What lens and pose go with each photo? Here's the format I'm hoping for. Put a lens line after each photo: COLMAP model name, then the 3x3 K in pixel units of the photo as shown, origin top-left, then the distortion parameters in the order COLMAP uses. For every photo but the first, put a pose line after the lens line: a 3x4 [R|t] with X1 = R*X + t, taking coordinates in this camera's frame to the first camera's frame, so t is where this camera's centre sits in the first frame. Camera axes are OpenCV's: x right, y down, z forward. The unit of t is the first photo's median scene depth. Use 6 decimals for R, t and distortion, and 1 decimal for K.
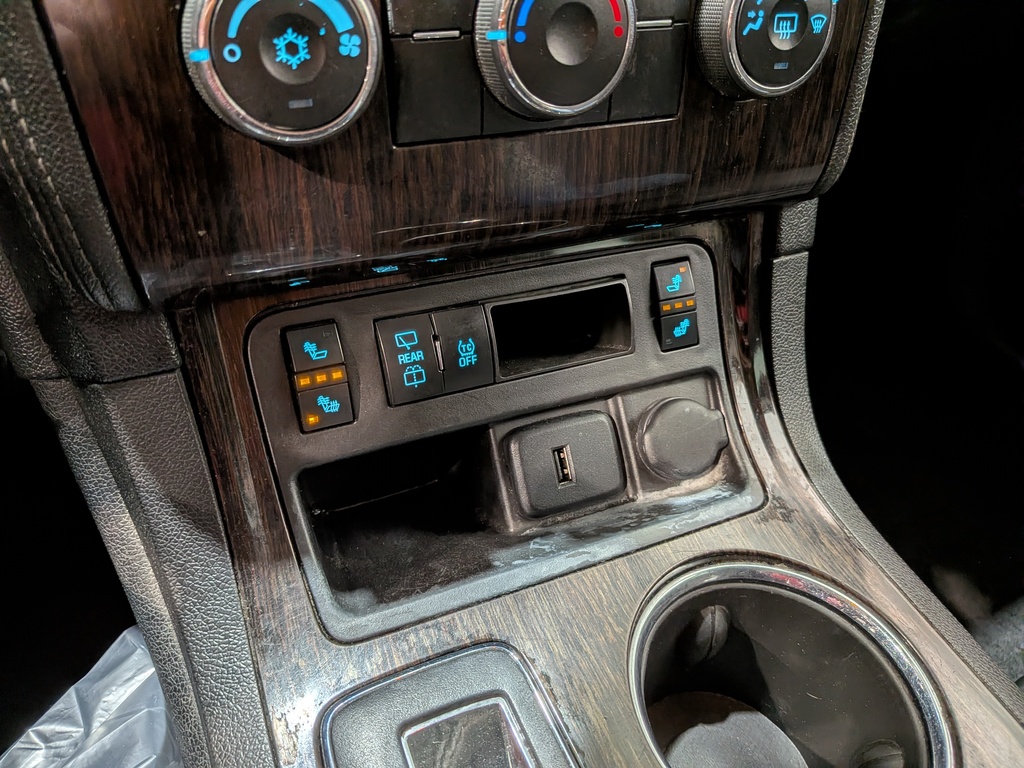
lens RADIAL K [[788.4, 0, 506.3], [0, 788.4, 388.8], [0, 0, 1]] dist [-0.035622, -0.000682]
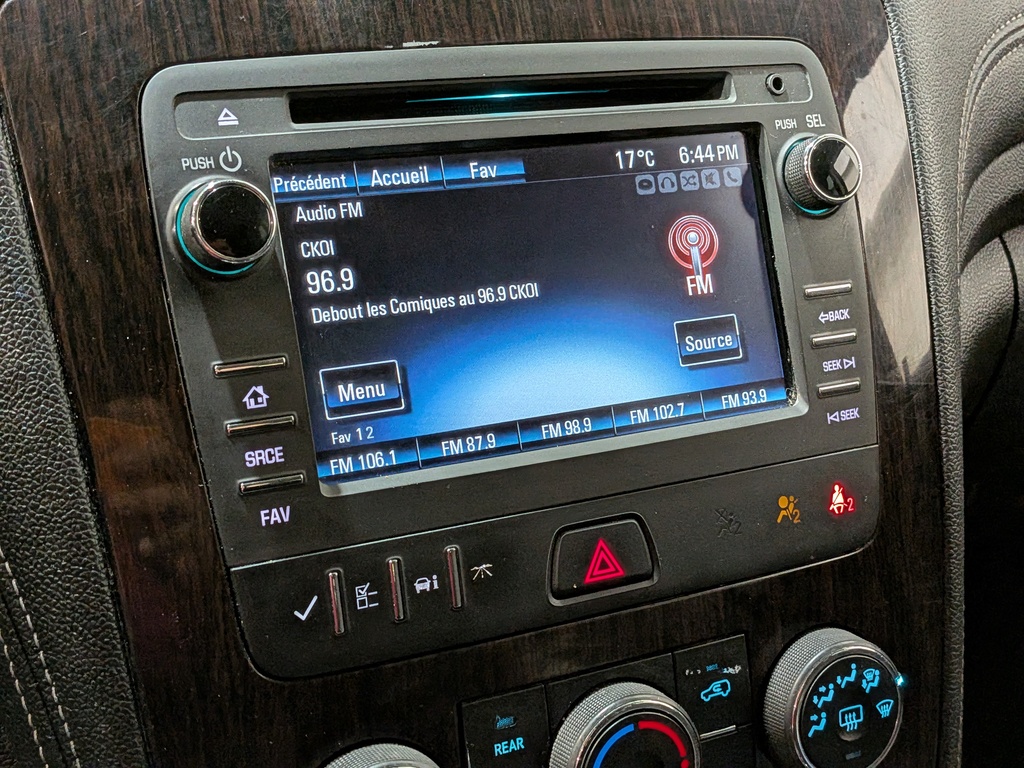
lens RADIAL K [[1430.3, 0, 521.2], [0, 1430.3, 394.5], [0, 0, 1]] dist [0.047846, 0.000000]
pose [[0.997609, -0.065260, 0.022739, -0.074974], [0.069105, 0.938657, -0.337859, -0.261389], [0.000704, 0.338622, 0.940922, -0.856881]]
